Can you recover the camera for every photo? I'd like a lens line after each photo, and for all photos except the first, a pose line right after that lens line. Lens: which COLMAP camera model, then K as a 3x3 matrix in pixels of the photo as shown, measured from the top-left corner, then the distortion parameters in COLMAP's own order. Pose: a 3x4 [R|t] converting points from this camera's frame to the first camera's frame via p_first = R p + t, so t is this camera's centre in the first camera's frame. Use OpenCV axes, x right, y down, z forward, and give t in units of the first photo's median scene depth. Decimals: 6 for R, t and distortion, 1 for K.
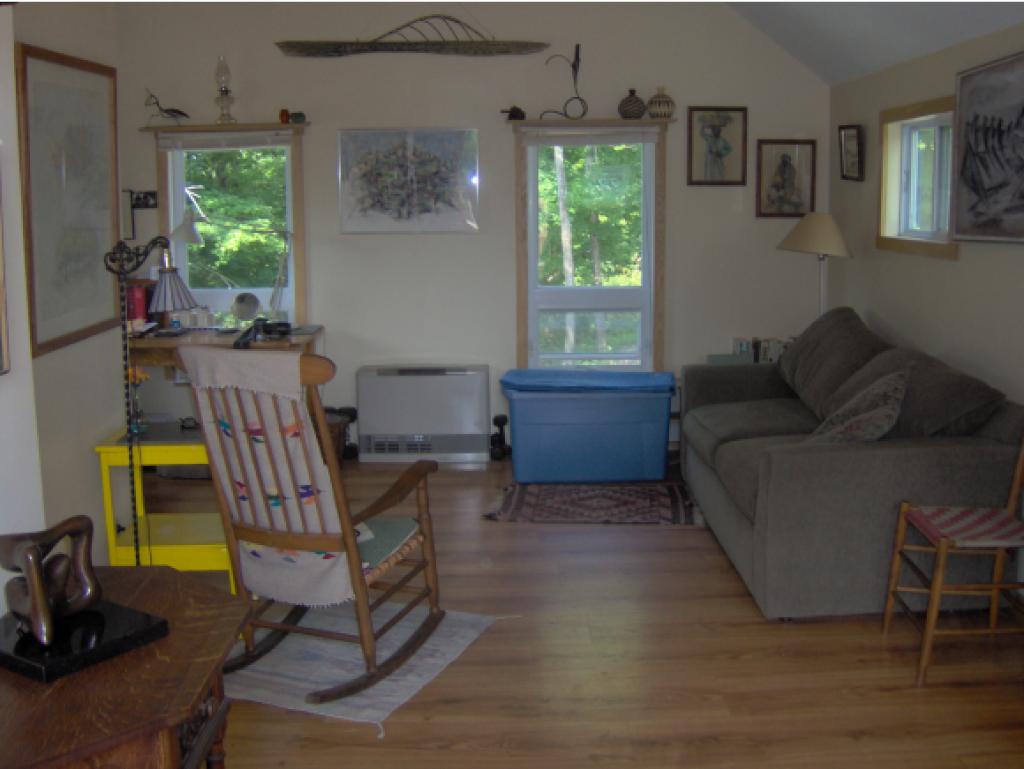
lens RADIAL K [[1148.9, 0, 519.3], [0, 1148.9, 384.3], [0, 0, 1]] dist [-0.148137, 0.000000]
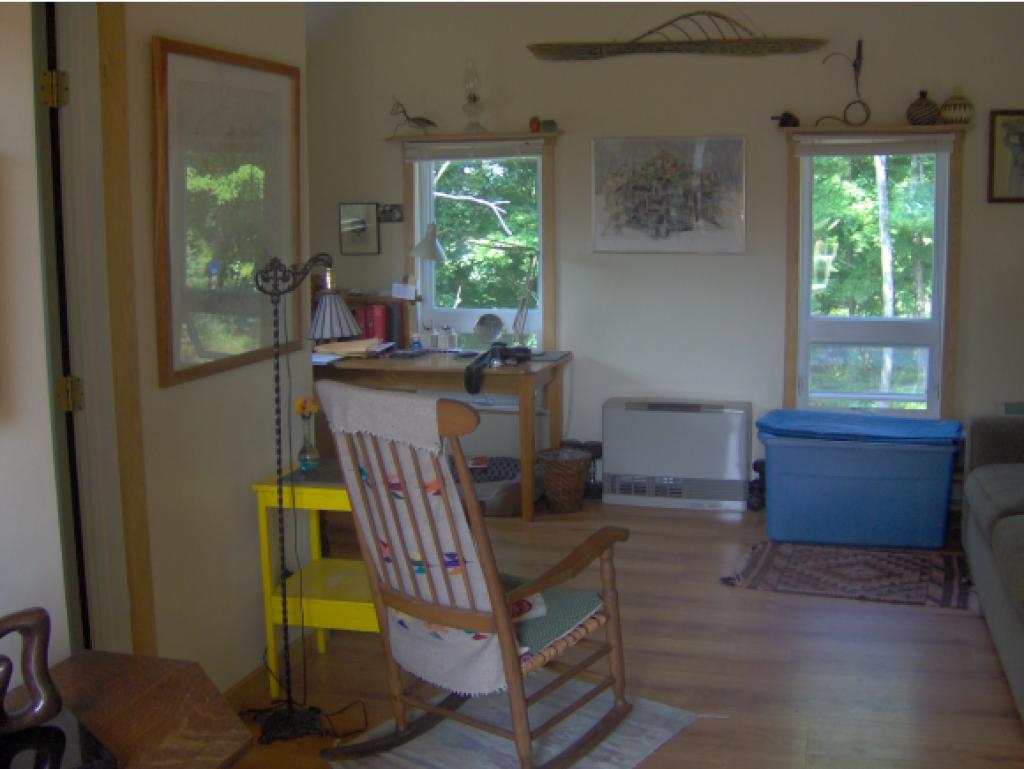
lens RADIAL K [[1148.9, 0, 526.6], [0, 1148.9, 385.8], [0, 0, 1]] dist [-0.148137, 0.000000]
pose [[0.962111, 0.039870, -0.269727, 0.046621], [-0.043672, 0.999013, -0.008107, -0.015573], [0.269138, 0.019579, 0.962903, 0.105603]]
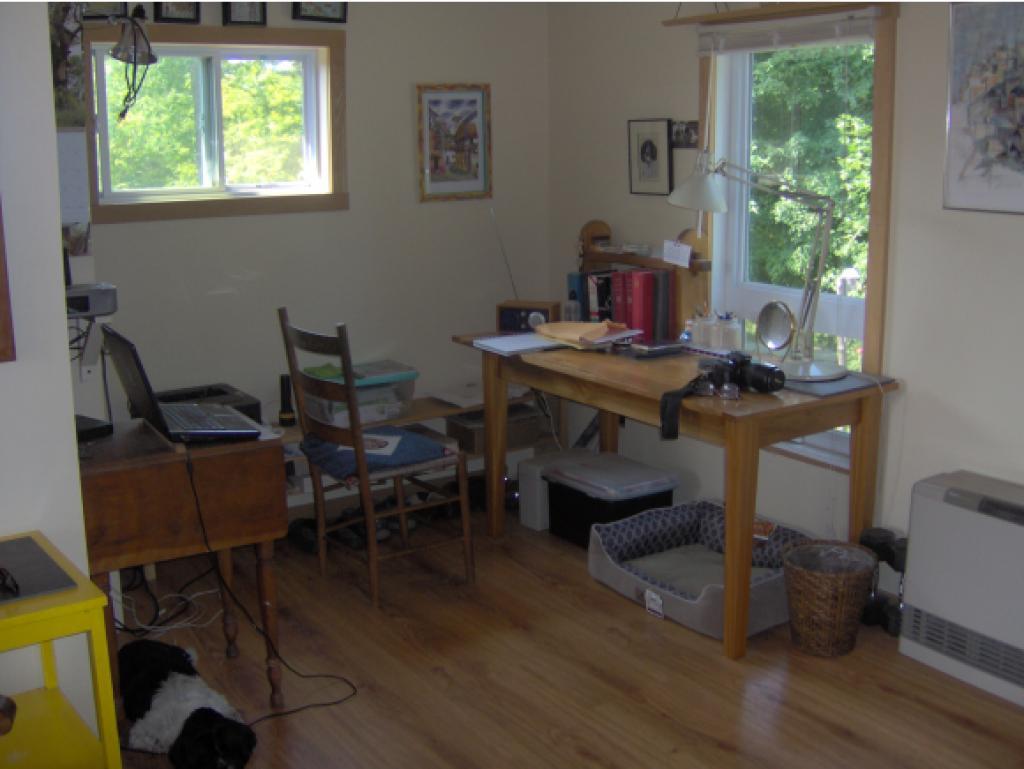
lens RADIAL K [[1148.9, 0, 510.4], [0, 1148.9, 382.1], [0, 0, 1]] dist [-0.148137, 0.000000]
pose [[0.553546, 0.171921, -0.814881, 0.162102], [-0.131644, 0.984222, 0.118223, -0.092823], [0.822348, 0.041832, 0.567444, 0.582696]]
